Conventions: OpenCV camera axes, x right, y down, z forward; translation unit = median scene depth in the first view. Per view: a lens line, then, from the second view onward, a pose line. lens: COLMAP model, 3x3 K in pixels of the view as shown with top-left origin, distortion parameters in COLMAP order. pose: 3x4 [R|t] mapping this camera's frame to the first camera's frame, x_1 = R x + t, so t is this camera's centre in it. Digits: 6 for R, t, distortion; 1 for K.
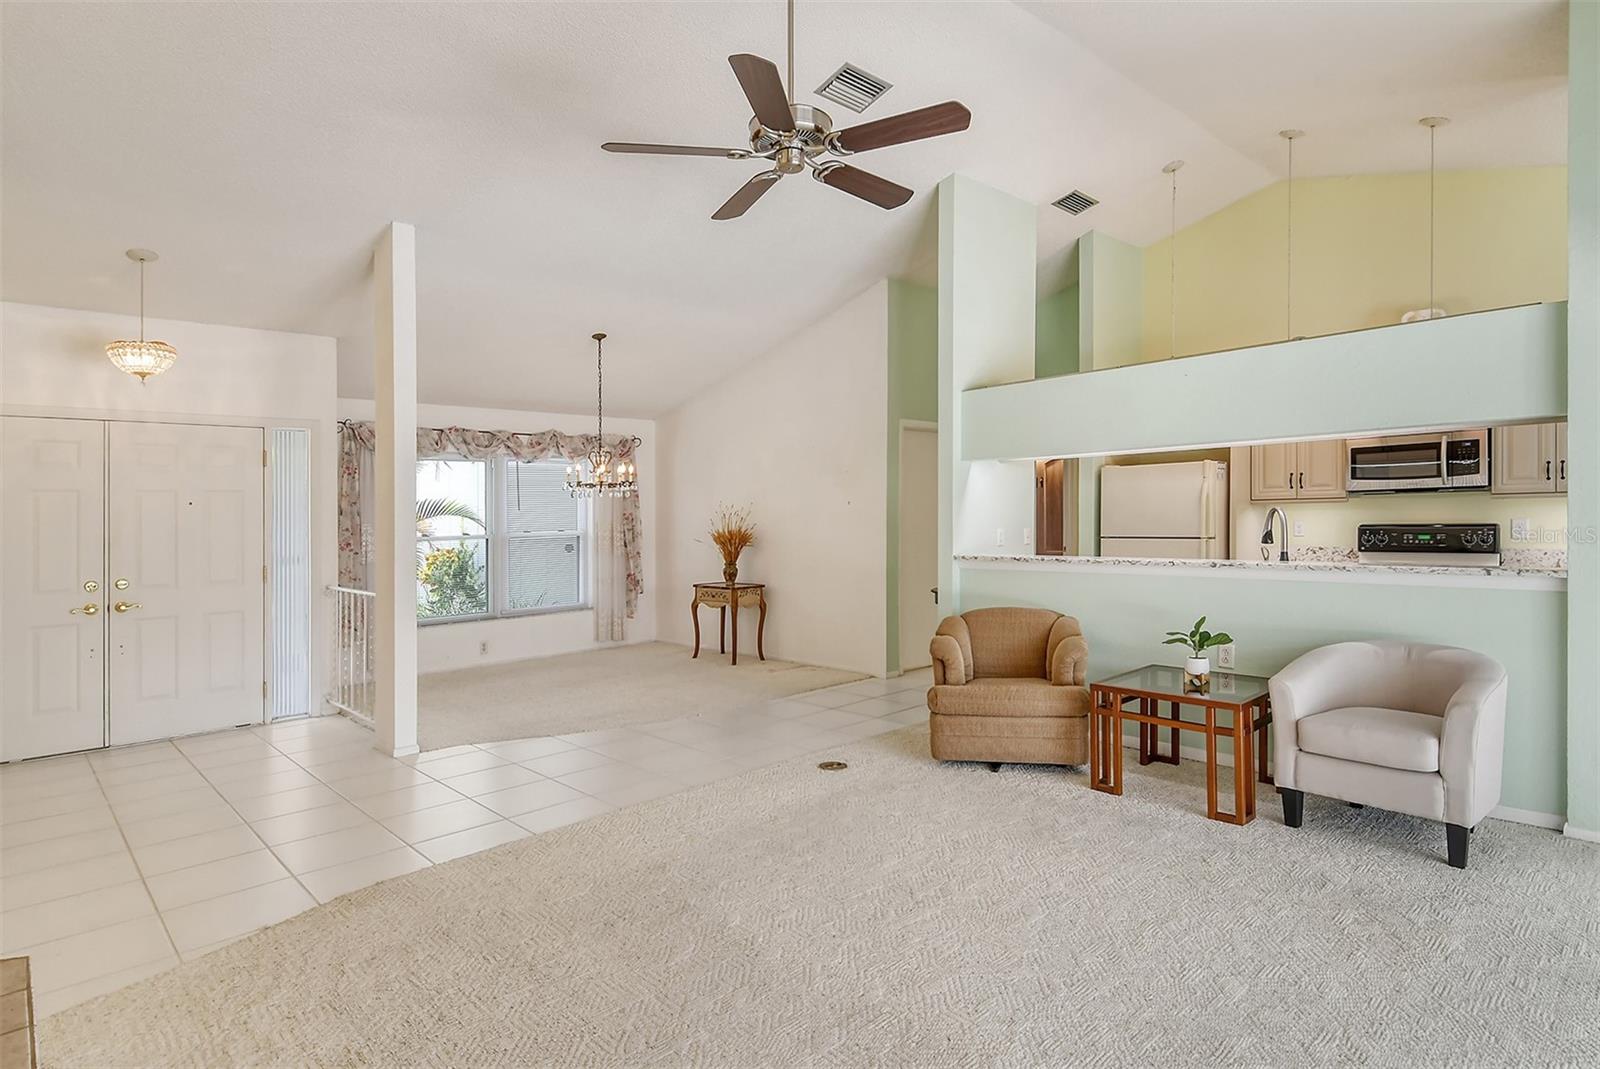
lens RADIAL K [[846.2, 0, 797.6], [0, 846.2, 512.8], [0, 0, 1]] dist [0.019233, -0.012352]
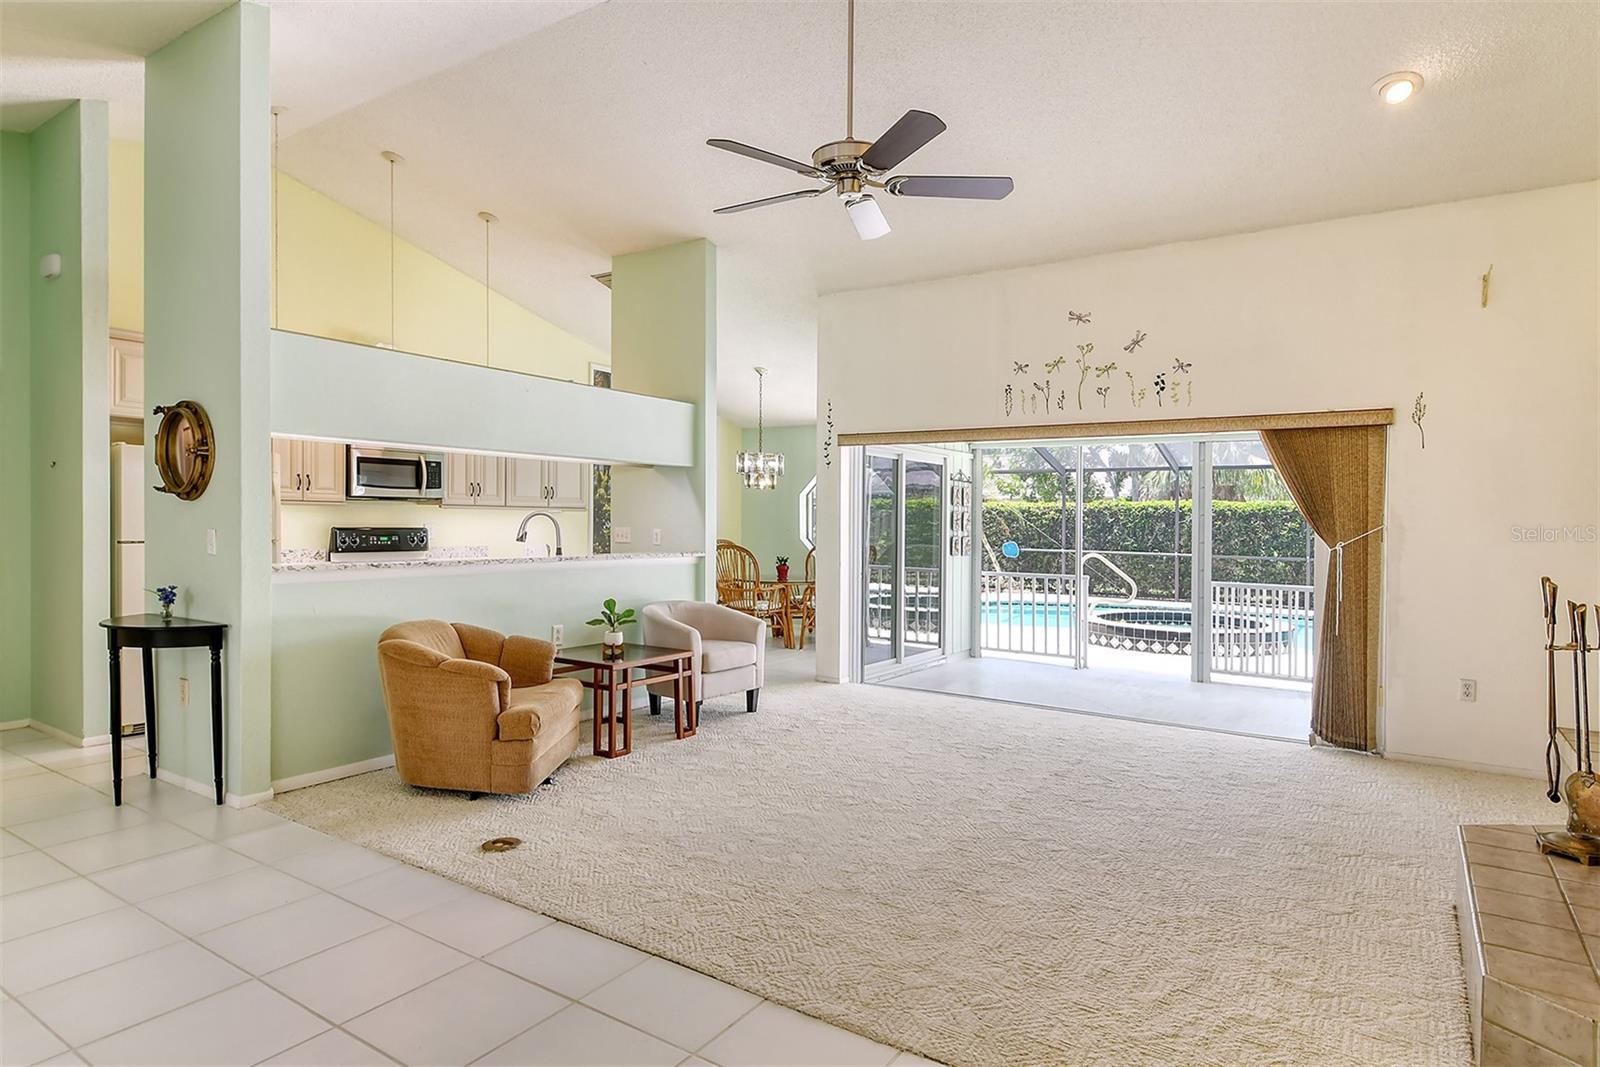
lens RADIAL K [[885.0, 0, 834.5], [0, 885.0, 540.5], [0, 0, 1]] dist [0.024337, -0.002612]
pose [[-0.244785, -0.005481, 0.969562, -0.450923], [-0.014490, 0.999893, 0.001994, 0.014793], [-0.969469, -0.013561, -0.244838, 0.521210]]
